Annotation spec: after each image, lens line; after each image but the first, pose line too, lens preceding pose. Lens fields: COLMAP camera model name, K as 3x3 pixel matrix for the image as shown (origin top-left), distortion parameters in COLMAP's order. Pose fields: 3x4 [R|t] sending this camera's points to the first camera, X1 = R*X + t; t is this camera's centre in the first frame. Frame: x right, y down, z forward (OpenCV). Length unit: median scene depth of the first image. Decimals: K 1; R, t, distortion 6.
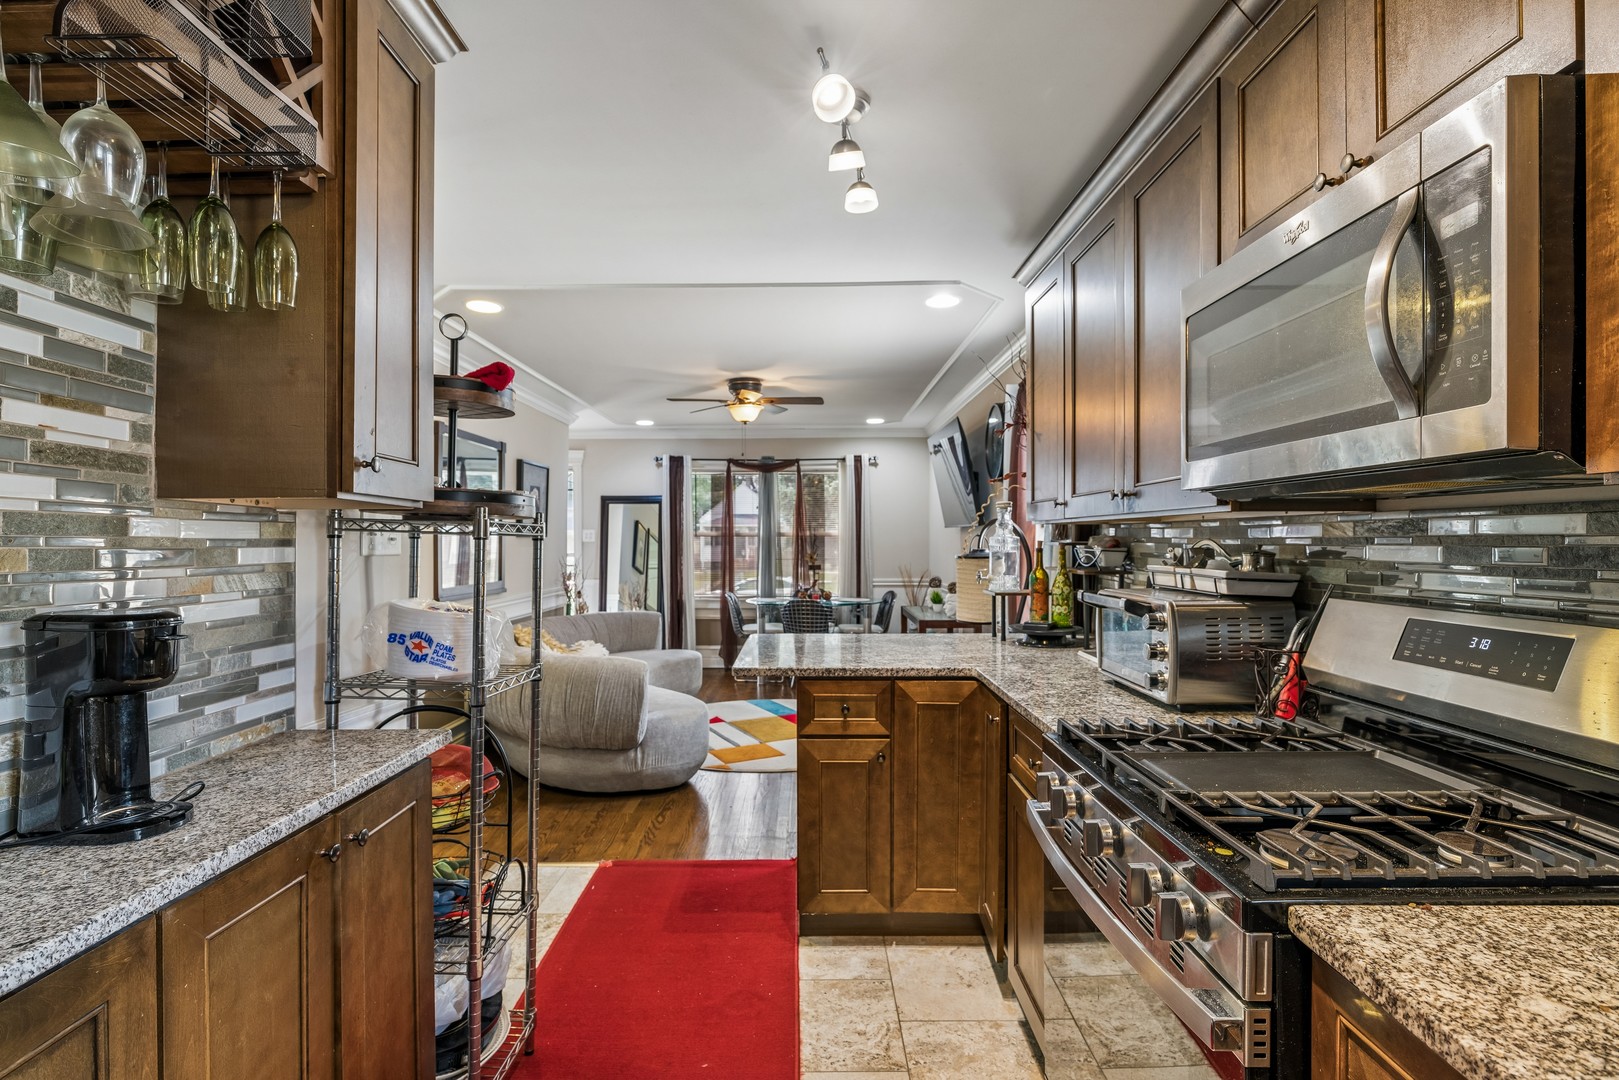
lens RADIAL K [[802.1, 0, 809.1], [0, 802.1, 540.2], [0, 0, 1]] dist [0.000003, -0.000007]
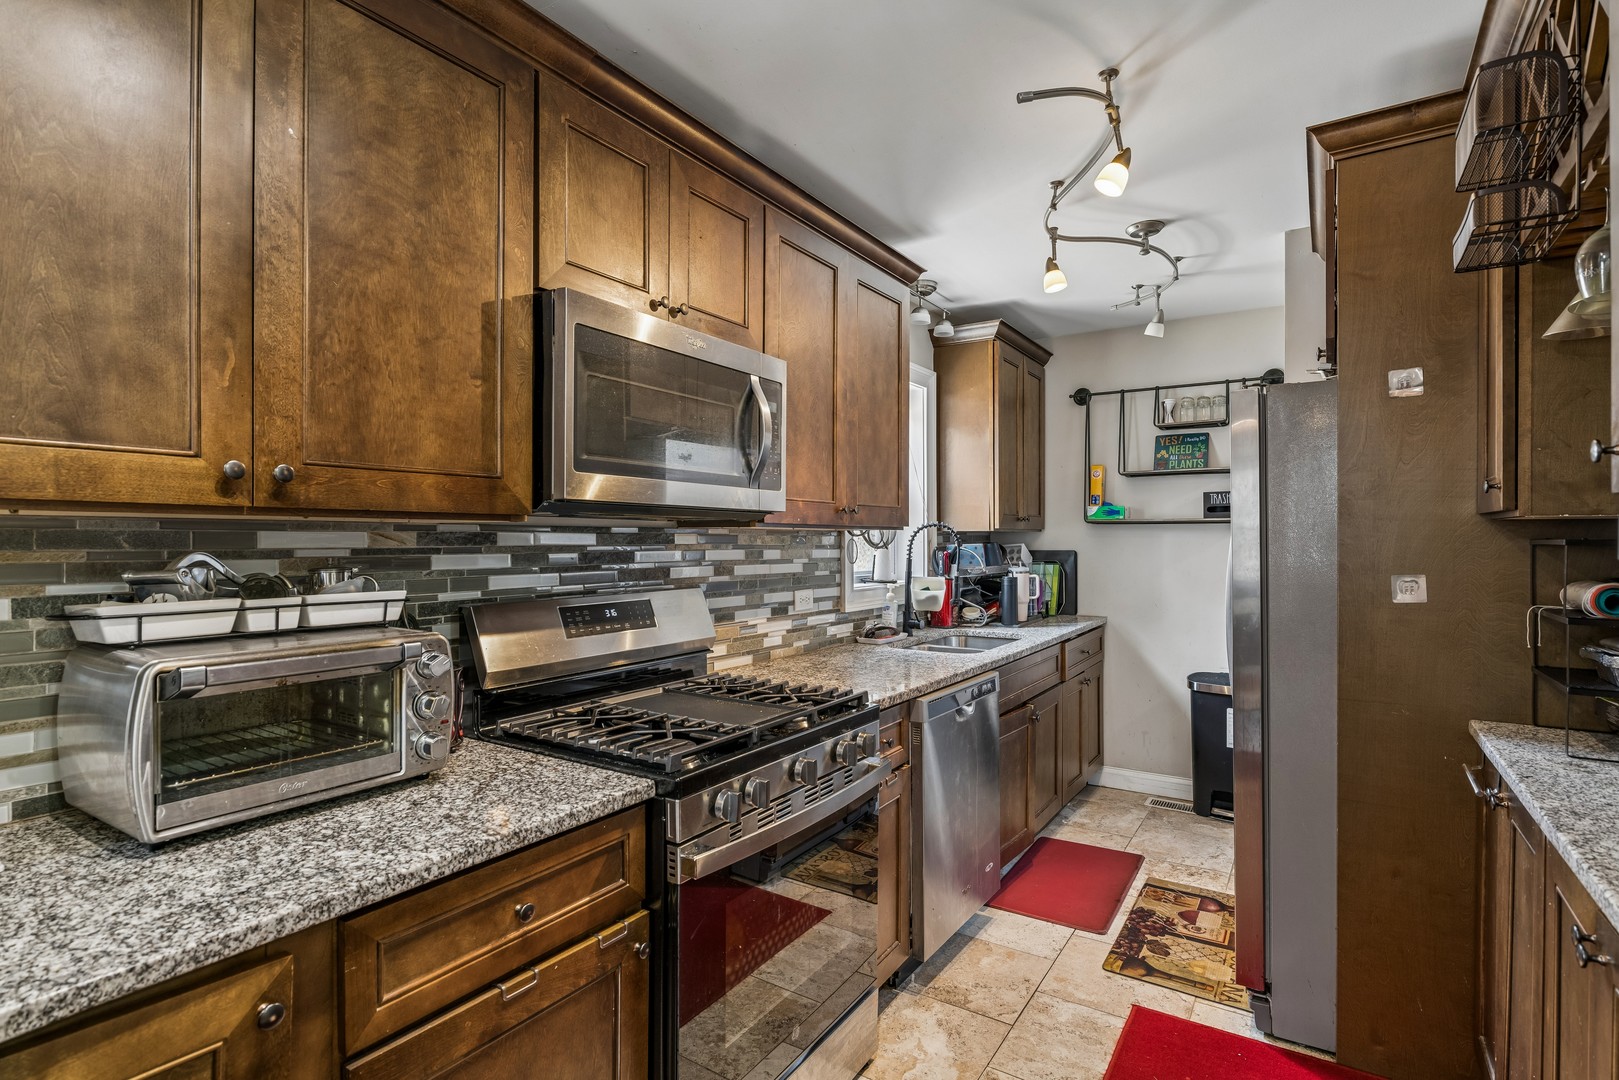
lens RADIAL K [[802.1, 0, 809.4], [0, 802.1, 540.4], [0, 0, 1]] dist [0.000003, -0.000007]
pose [[-0.836565, -0.001384, 0.547866, -0.324377], [-0.001109, 0.999999, 0.000833, -0.016028], [-0.547867, 0.000090, -0.836566, 1.813380]]
